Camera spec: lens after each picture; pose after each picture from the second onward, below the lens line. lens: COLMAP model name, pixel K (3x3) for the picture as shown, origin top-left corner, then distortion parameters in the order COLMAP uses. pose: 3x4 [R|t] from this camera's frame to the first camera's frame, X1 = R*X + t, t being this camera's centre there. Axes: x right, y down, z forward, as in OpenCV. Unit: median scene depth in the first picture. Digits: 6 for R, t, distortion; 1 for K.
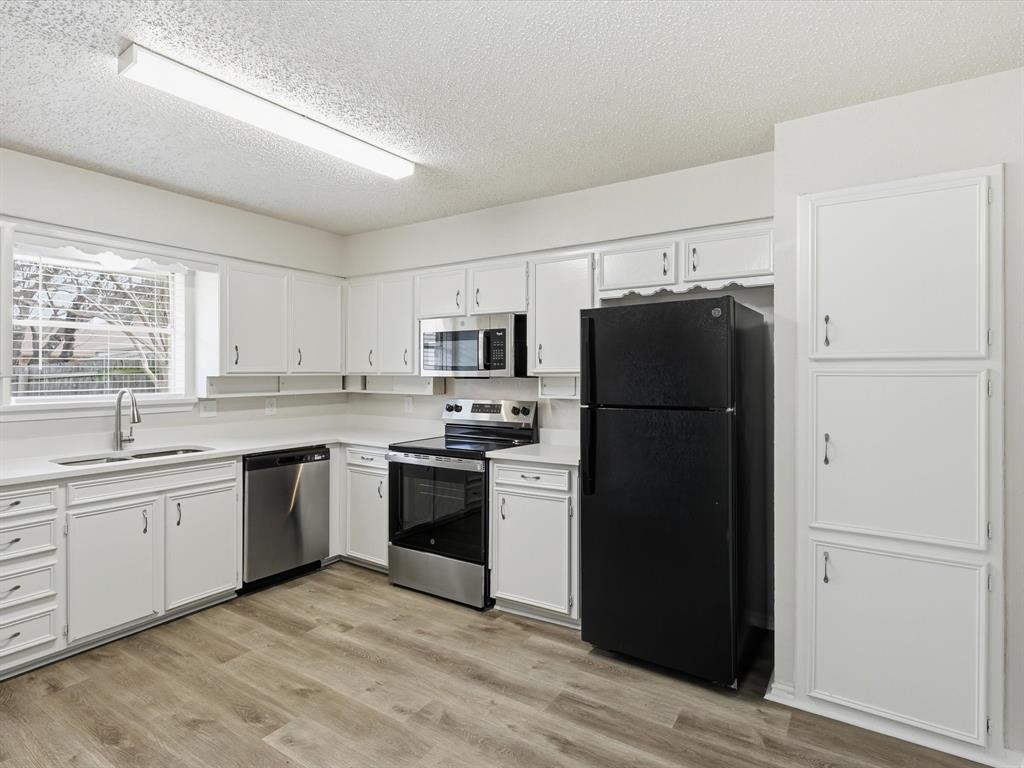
lens RADIAL K [[542.6, 0, 513.7], [0, 542.6, 378.7], [0, 0, 1]] dist [-0.005426, 0.003034]
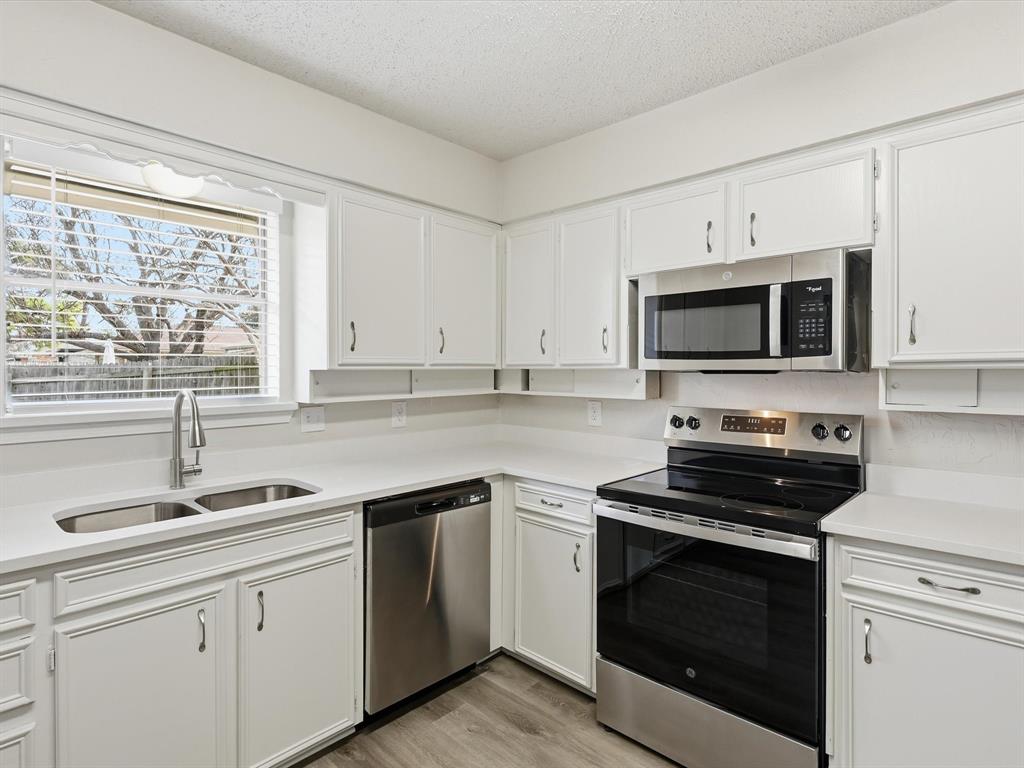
lens RADIAL K [[542.6, 0, 513.8], [0, 542.6, 375.5], [0, 0, 1]] dist [-0.005426, 0.003034]
pose [[0.984372, 0.000748, -0.176098, -0.238974], [-0.000337, 0.999997, 0.002363, 0.001002], [0.176099, -0.002266, 0.984370, 0.454405]]
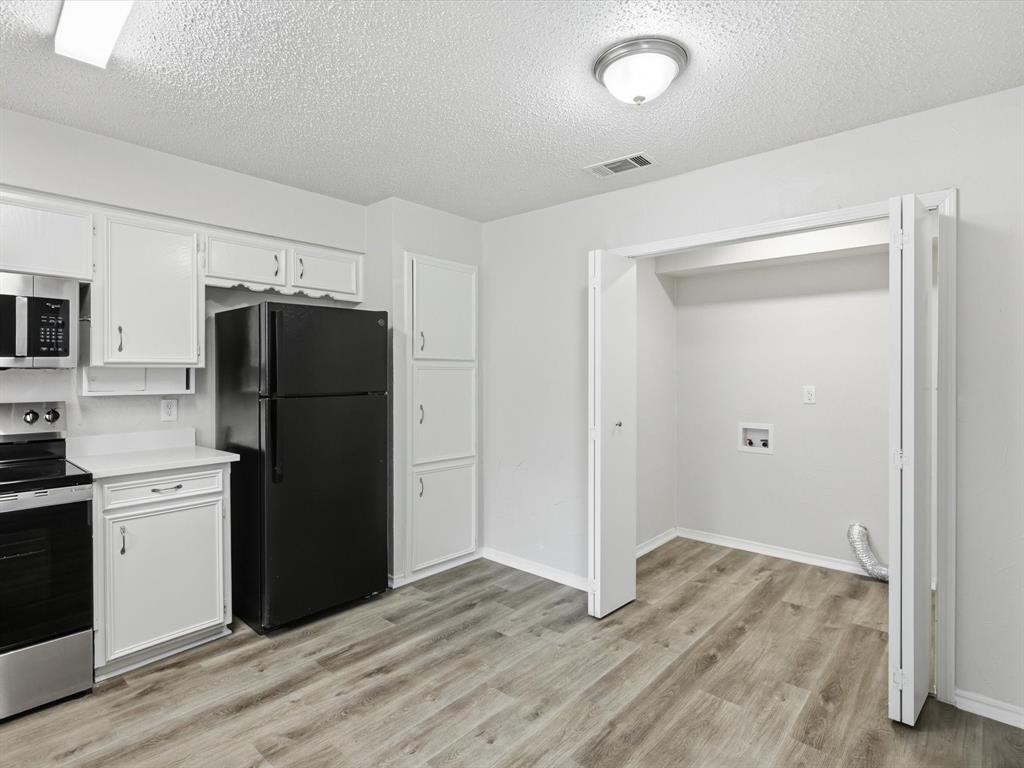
lens RADIAL K [[542.6, 0, 512.0], [0, 542.6, 374.2], [0, 0, 1]] dist [-0.005426, 0.003034]
pose [[0.149844, -0.006319, 0.988690, -0.672744], [-0.003207, 0.999971, 0.006877, -0.001392], [-0.988705, -0.004201, 0.149819, 0.332936]]
